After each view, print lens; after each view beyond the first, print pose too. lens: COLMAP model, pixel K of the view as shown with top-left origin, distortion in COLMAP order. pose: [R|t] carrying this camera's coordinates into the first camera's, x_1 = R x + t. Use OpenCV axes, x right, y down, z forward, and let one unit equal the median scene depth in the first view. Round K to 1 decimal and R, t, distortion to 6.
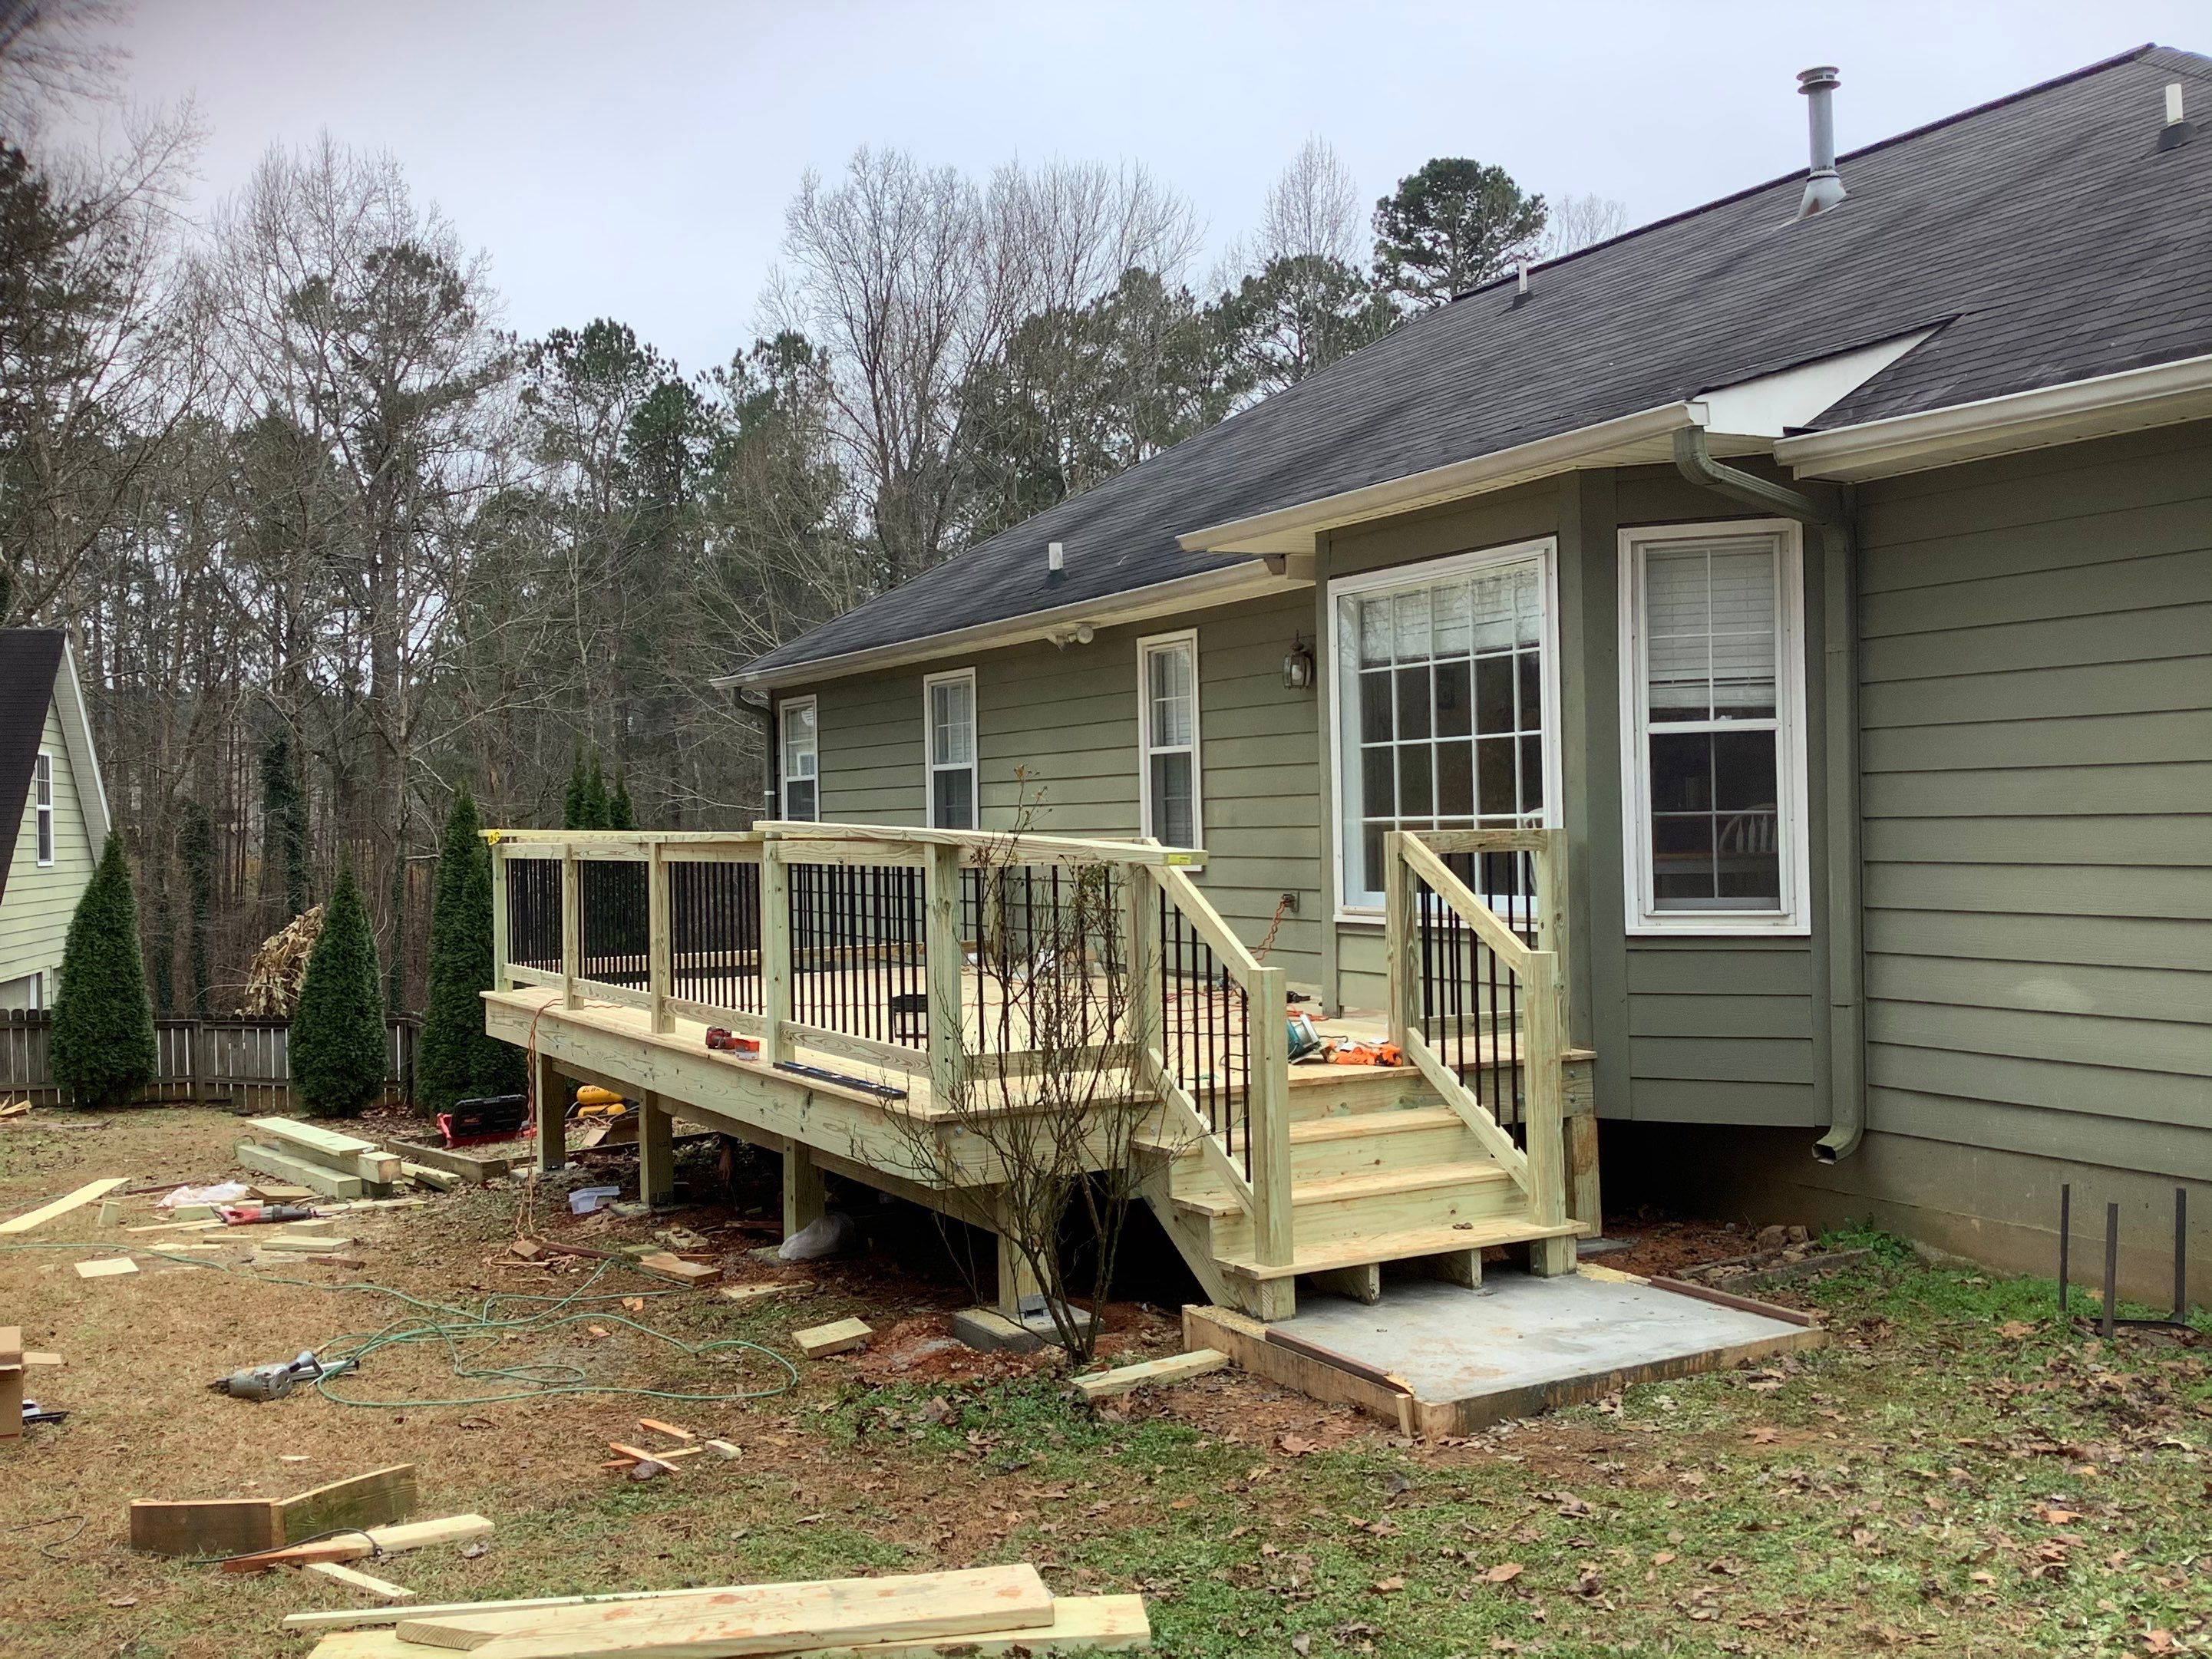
lens RADIAL K [[2084.7, 0, 1112.8], [0, 2084.7, 808.4], [0, 0, 1]] dist [0.025102, 0.000000]
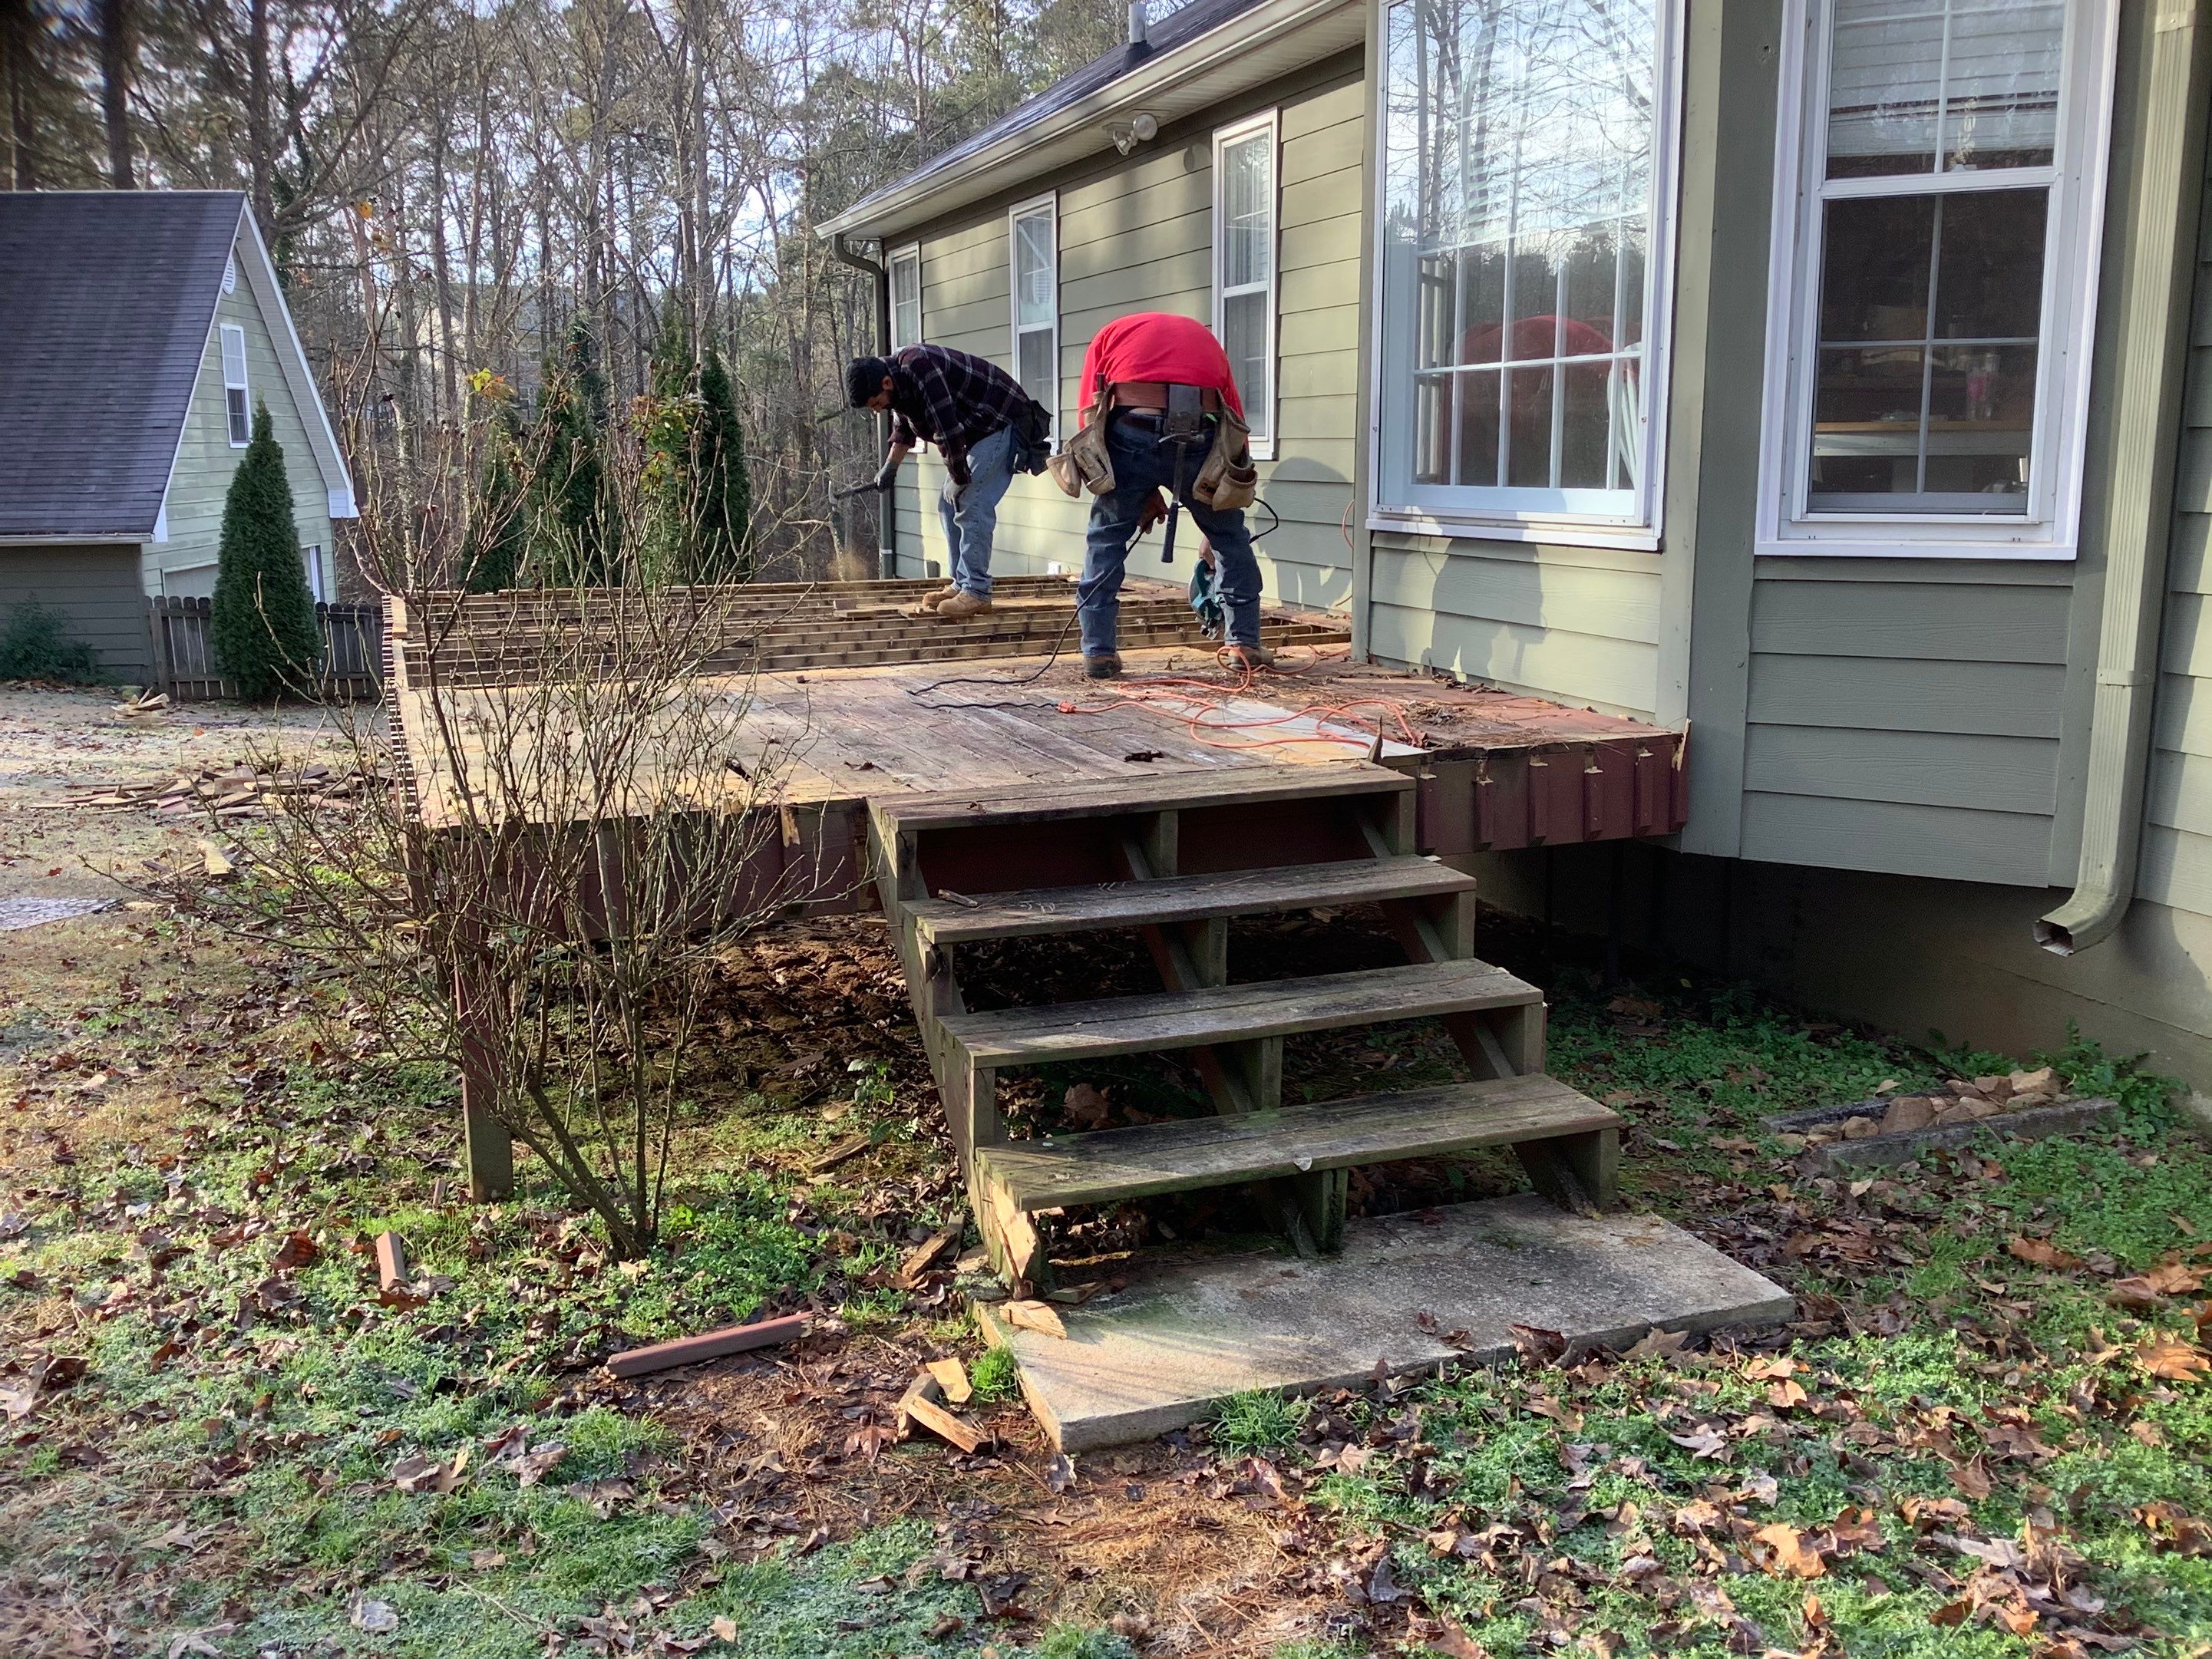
lens RADIAL K [[2084.7, 0, 1106.3], [0, 2084.7, 837.6], [0, 0, 1]] dist [0.025102, 0.000000]
pose [[0.985155, 0.042001, -0.166453, 0.165372], [-0.007840, 0.979604, 0.200783, 0.021334], [0.171491, -0.196498, 0.965391, 0.372075]]
